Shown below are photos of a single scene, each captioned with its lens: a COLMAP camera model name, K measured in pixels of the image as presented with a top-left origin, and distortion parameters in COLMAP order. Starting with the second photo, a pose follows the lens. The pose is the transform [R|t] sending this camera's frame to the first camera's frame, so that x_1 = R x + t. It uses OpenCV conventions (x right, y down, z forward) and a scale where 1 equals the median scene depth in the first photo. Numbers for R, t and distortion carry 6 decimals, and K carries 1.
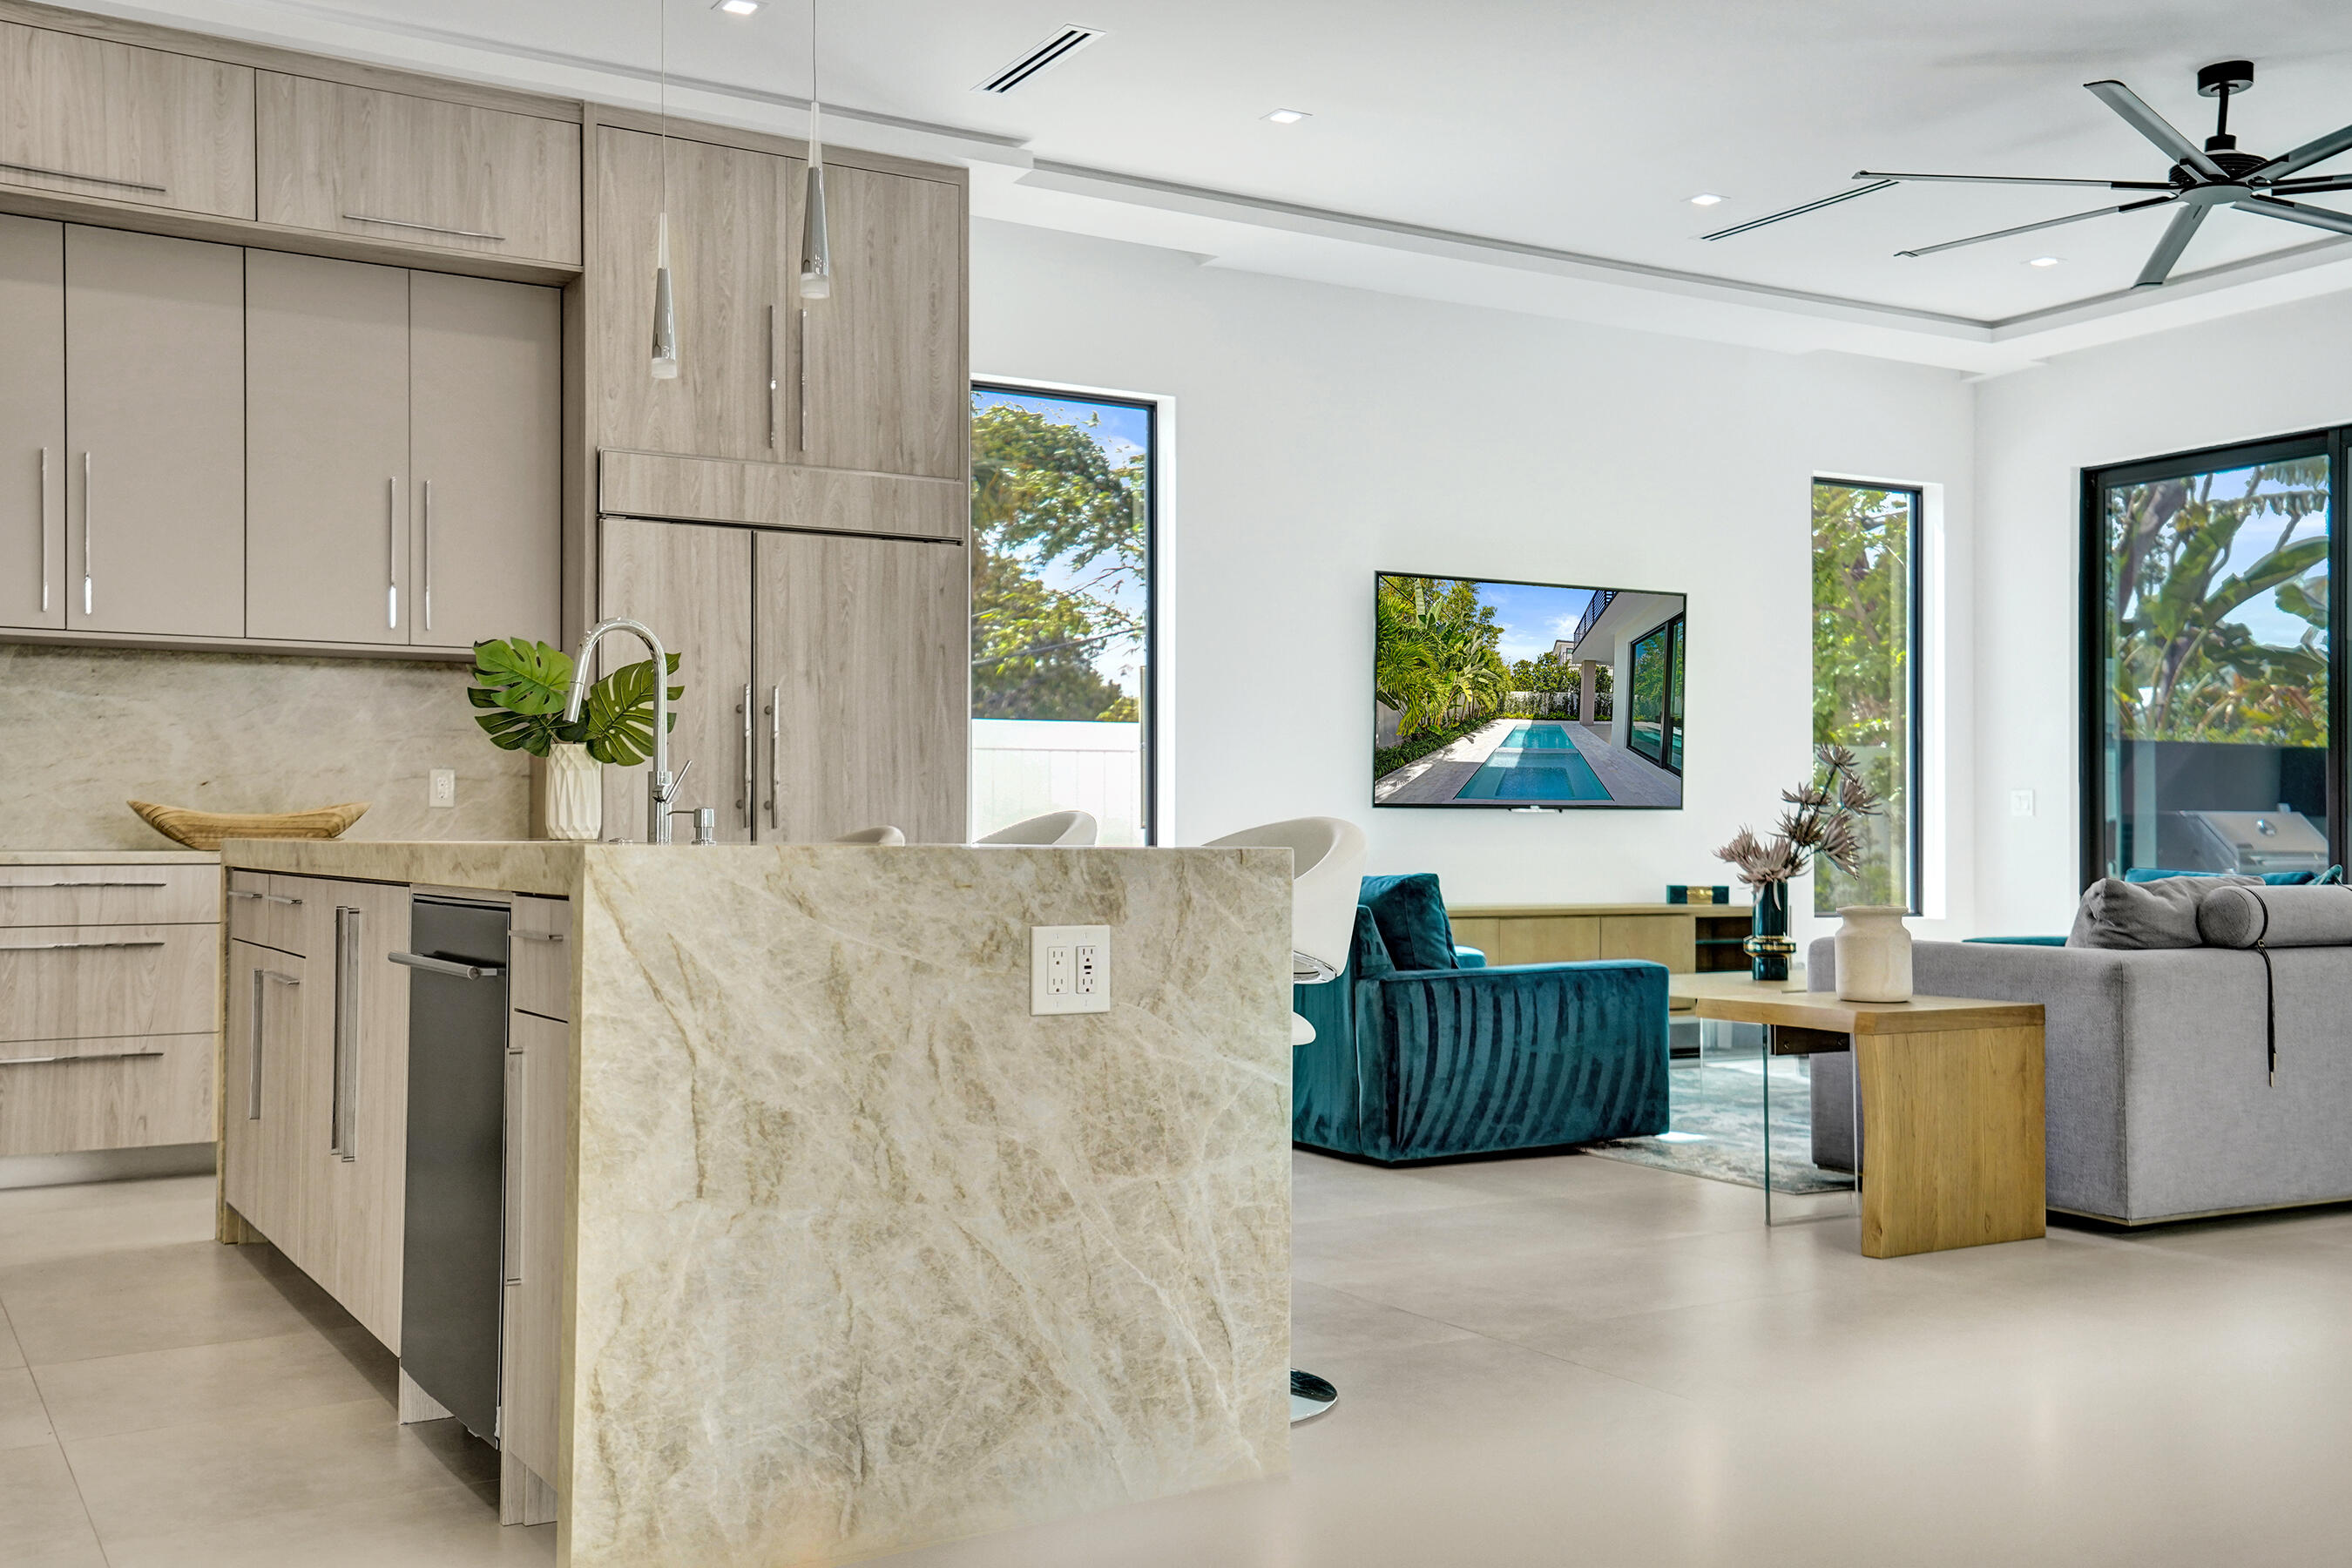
lens RADIAL K [[2182.5, 0, 1168.5], [0, 2182.5, 805.8], [0, 0, 1]] dist [0.052476, 0.000000]
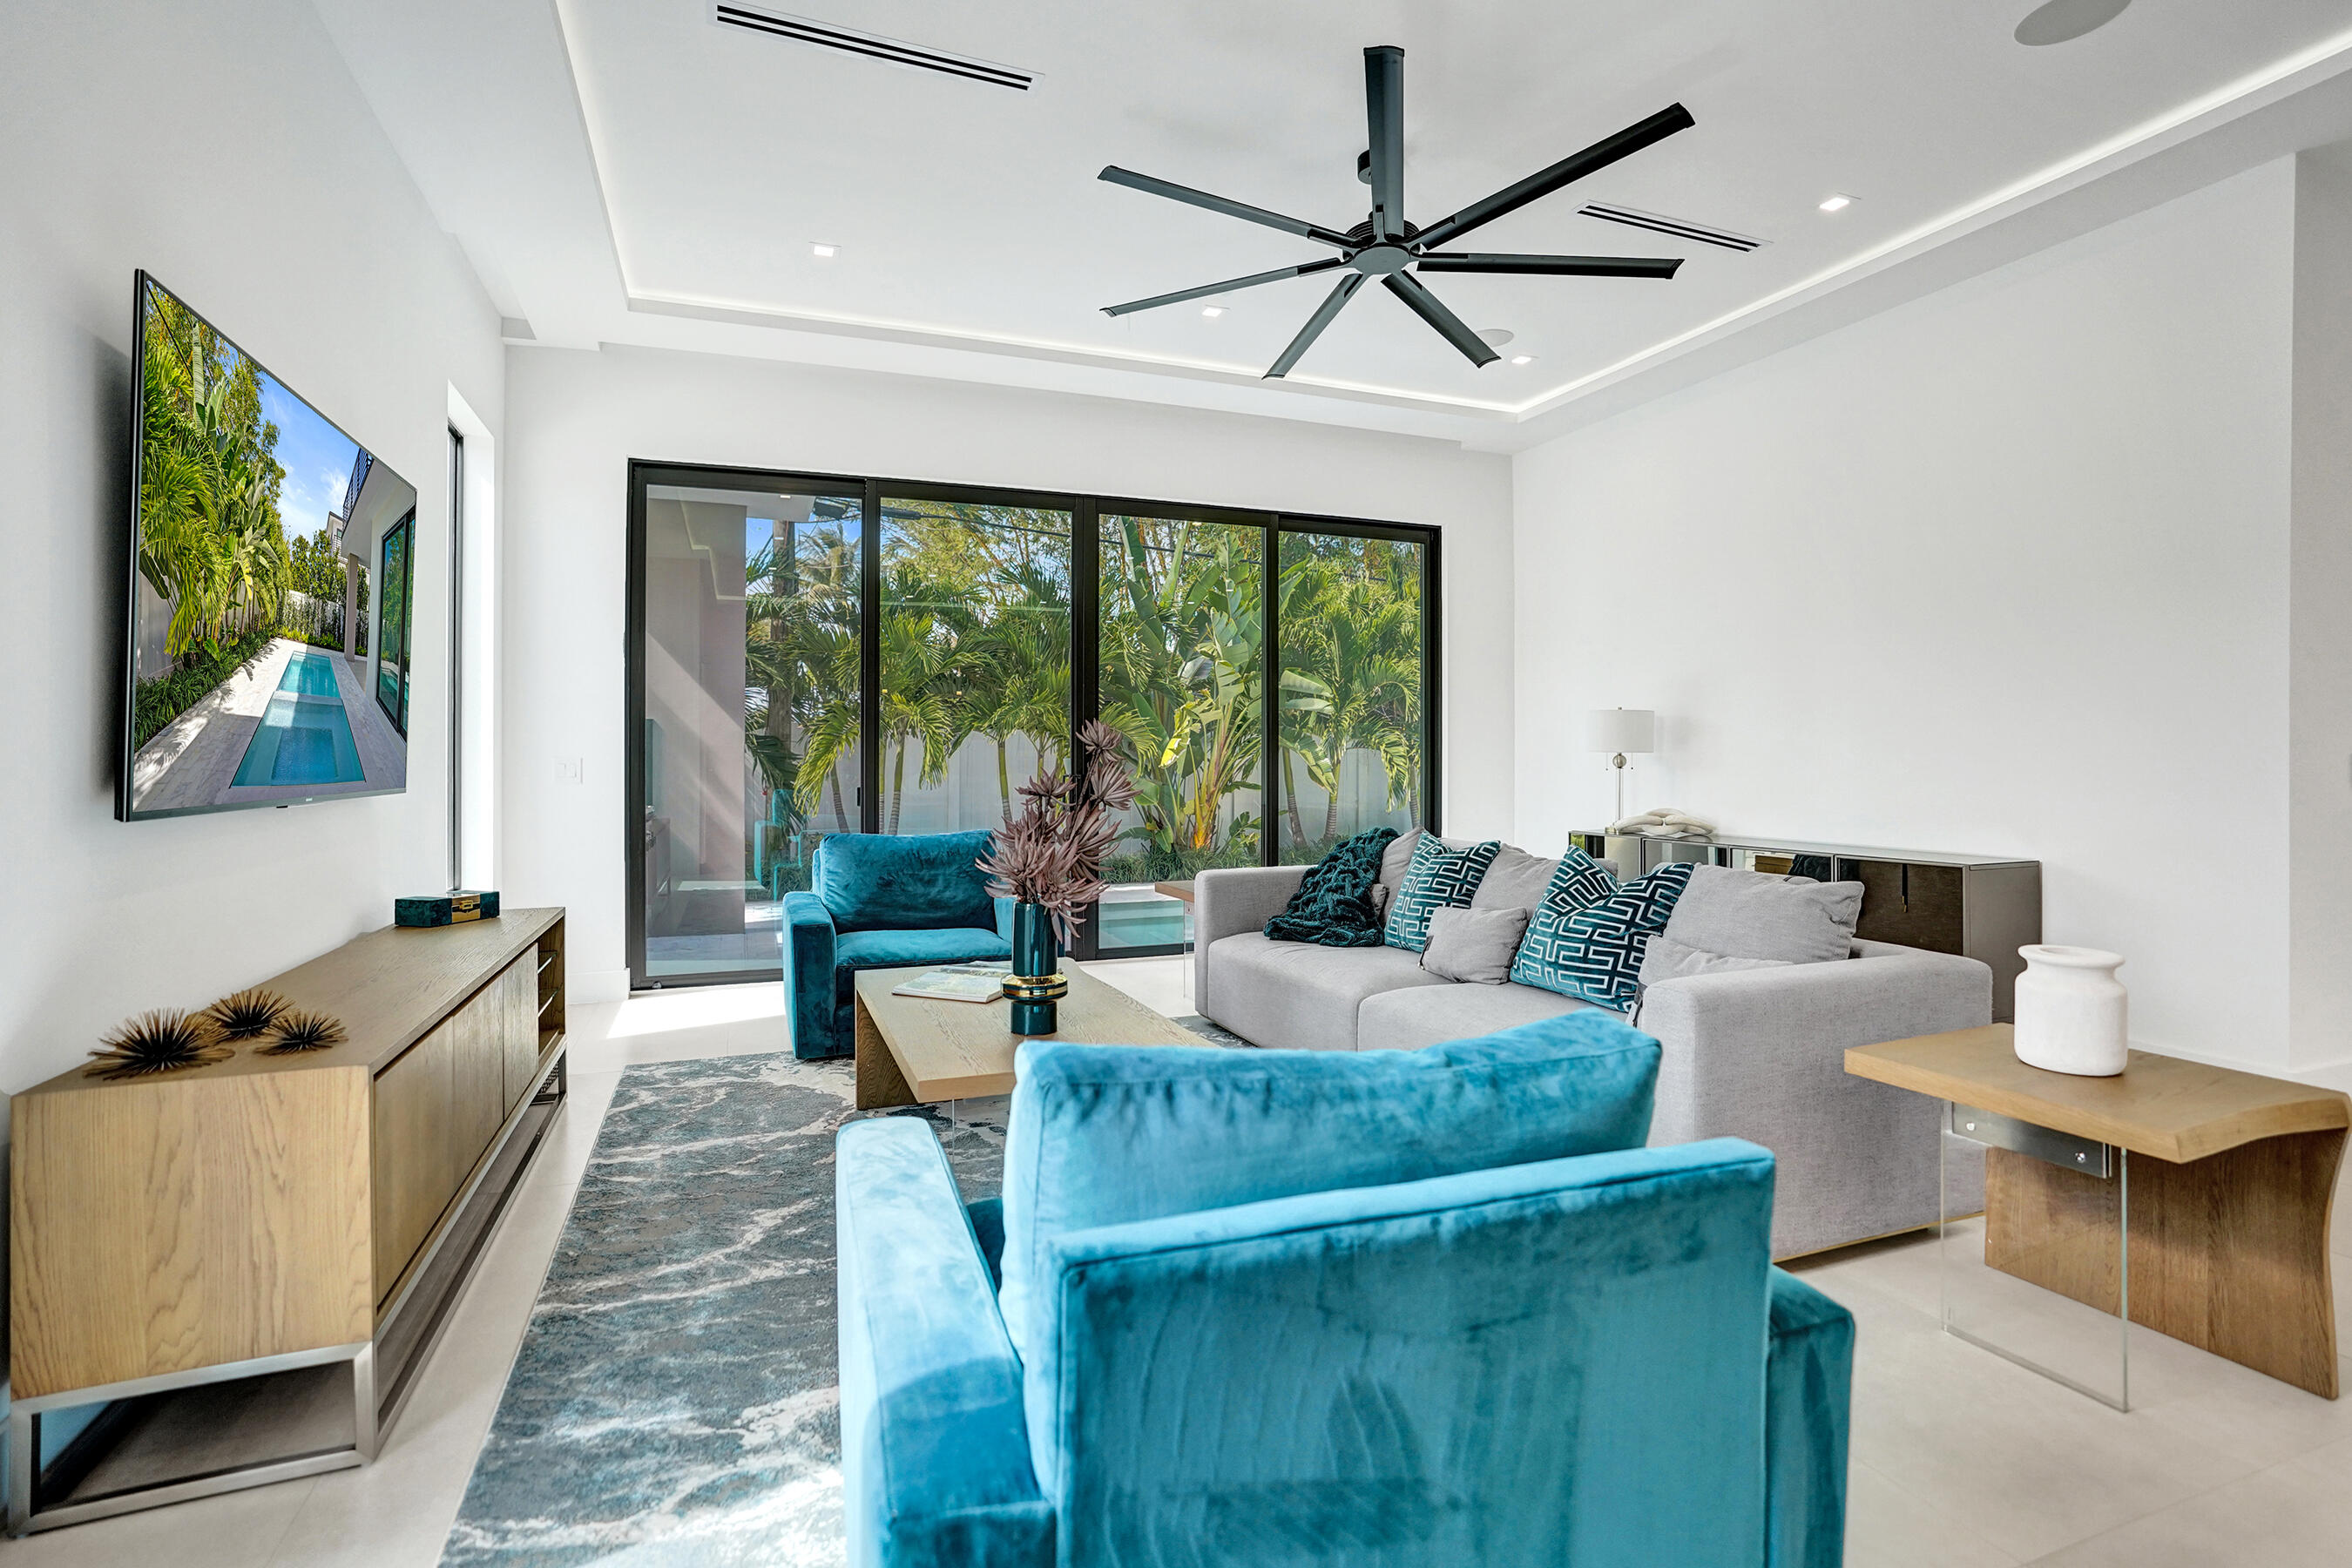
lens RADIAL K [[1083.7, 0, 1184.5], [0, 1083.7, 788.4], [0, 0, 1]] dist [-0.021771, 0.006689]
pose [[0.166926, -0.033745, 0.985392, -0.099231], [-0.009936, 0.999306, 0.035905, -0.018877], [-0.985919, -0.015784, 0.166475, 0.974959]]
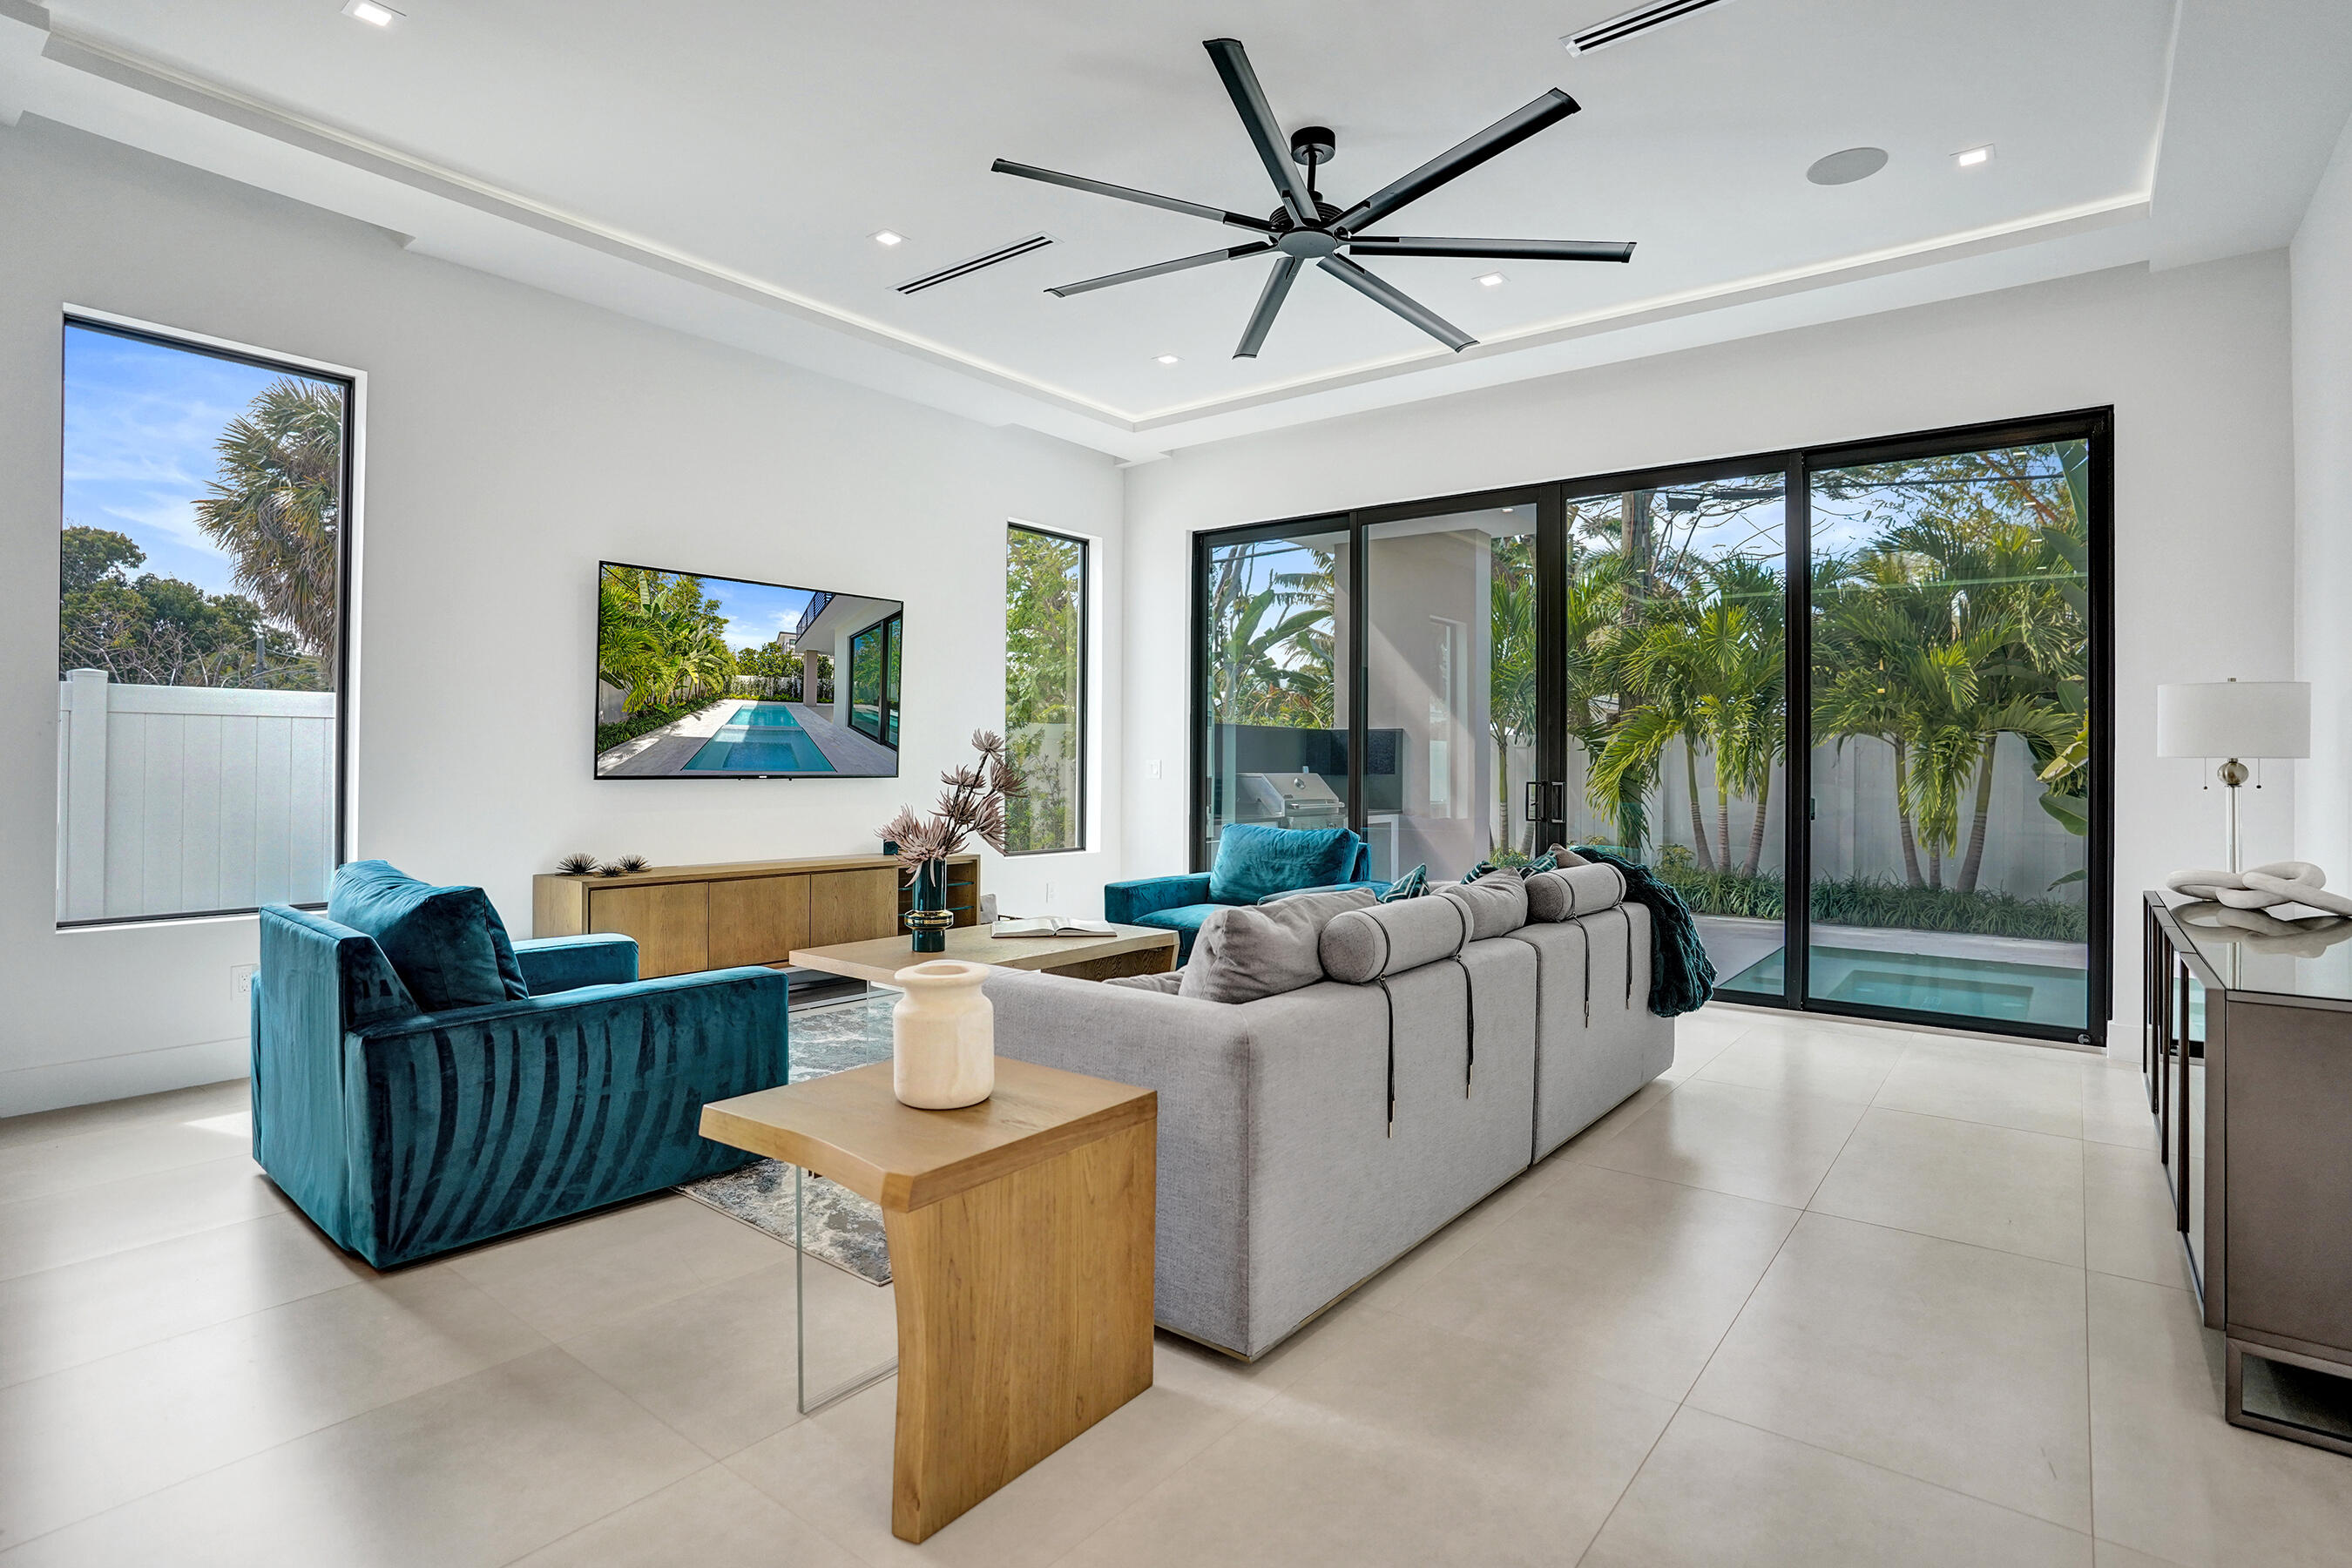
lens RADIAL K [[1208.9, 0, 1160.2], [0, 1208.9, 759.5], [0, 0, 1]] dist [-0.053629, -0.000327]
pose [[0.932201, 0.005908, 0.361894, 0.181219], [-0.009461, 0.999923, 0.008047, -0.020852], [-0.361819, -0.010926, 0.932185, 0.448105]]
